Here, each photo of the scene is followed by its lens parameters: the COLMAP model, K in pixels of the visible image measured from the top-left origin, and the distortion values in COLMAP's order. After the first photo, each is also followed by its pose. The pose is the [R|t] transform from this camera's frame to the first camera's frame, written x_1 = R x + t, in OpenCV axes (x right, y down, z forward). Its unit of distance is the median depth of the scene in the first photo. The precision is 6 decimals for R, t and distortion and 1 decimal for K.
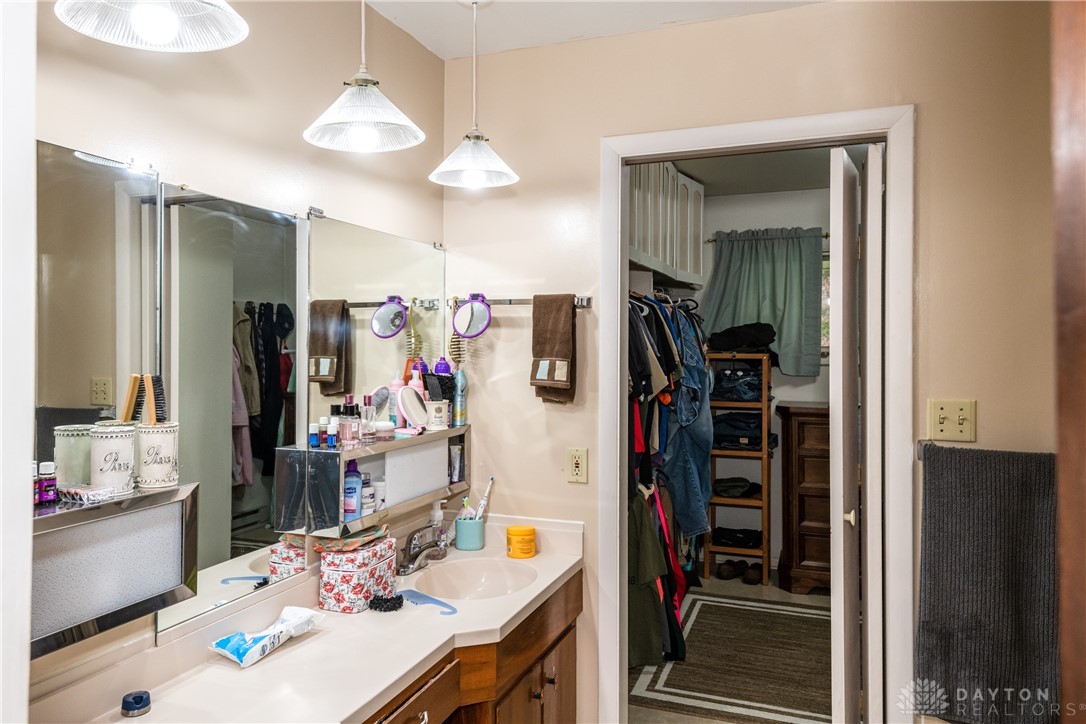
lens RADIAL K [[745.6, 0, 542.6], [0, 745.6, 356.9], [0, 0, 1]] dist [0.004371, 0.000450]
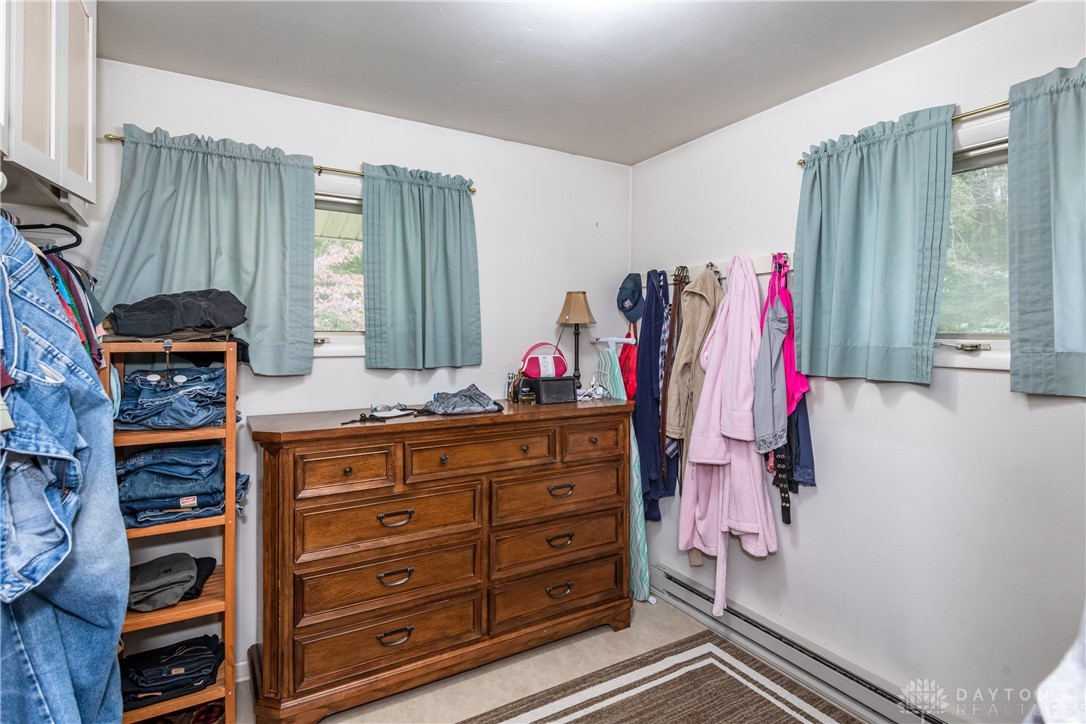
lens RADIAL K [[541.7, 0, 527.6], [0, 541.7, 334.2], [0, 0, 1]] dist [0.006037, -0.000607]
pose [[0.635289, 0.001913, 0.772272, 0.116781], [0.006867, 0.999943, -0.008126, -0.005288], [-0.772244, 0.010465, 0.635240, 0.538112]]
